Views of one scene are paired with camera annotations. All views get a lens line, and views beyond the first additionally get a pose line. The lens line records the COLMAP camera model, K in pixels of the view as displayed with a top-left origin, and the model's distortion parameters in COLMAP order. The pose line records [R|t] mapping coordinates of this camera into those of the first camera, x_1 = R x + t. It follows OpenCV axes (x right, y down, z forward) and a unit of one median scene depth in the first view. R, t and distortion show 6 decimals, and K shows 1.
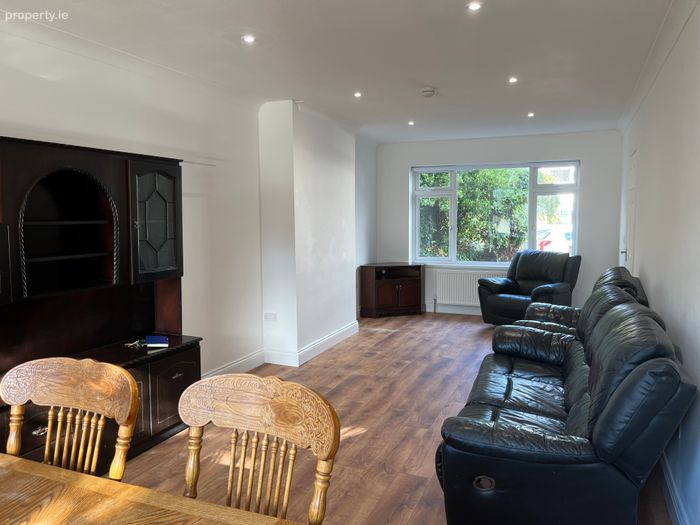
lens RADIAL K [[536.6, 0, 348.7], [0, 536.6, 257.9], [0, 0, 1]] dist [0.069622, -0.090885]
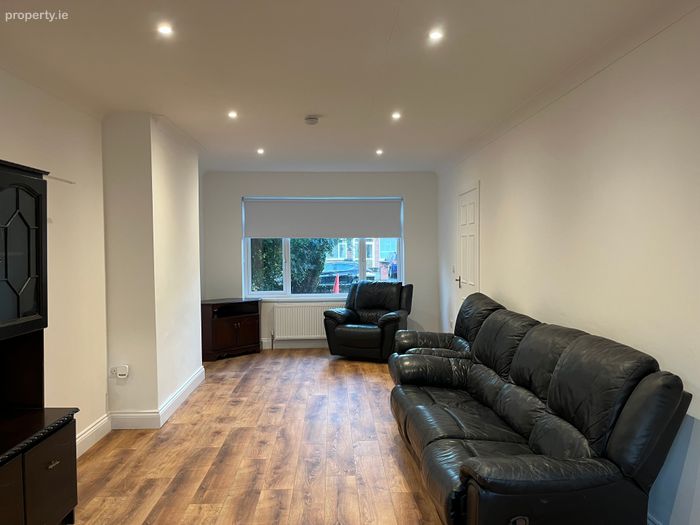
lens RADIAL K [[534.2, 0, 350.0], [0, 534.2, 262.5], [0, 0, 1]] dist [0.075675, -0.086427]
pose [[0.905527, -0.015474, 0.424007, -0.138436], [0.039332, 0.998093, -0.047574, -0.002011], [-0.422462, 0.059757, 0.904408, 0.081915]]
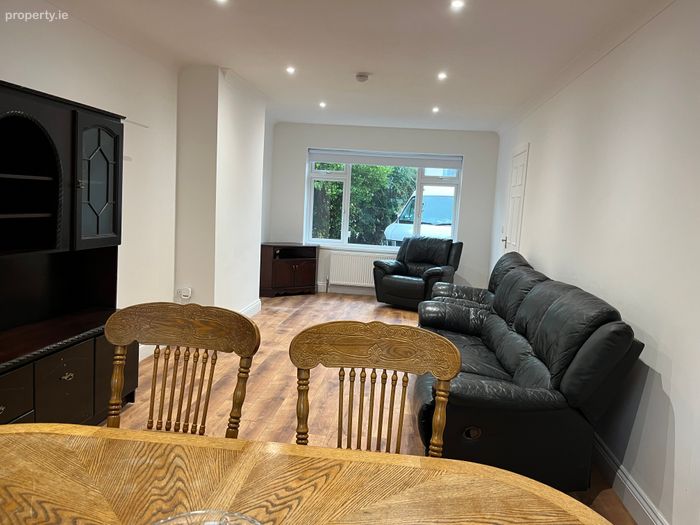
lens RADIAL K [[534.2, 0, 350.0], [0, 534.2, 262.5], [0, 0, 1]] dist [0.075675, -0.086427]
pose [[0.957677, 0.027447, 0.286534, -0.110369], [-0.038082, 0.998775, 0.031608, 0.011306], [-0.285315, -0.041182, 0.957549, 0.004296]]
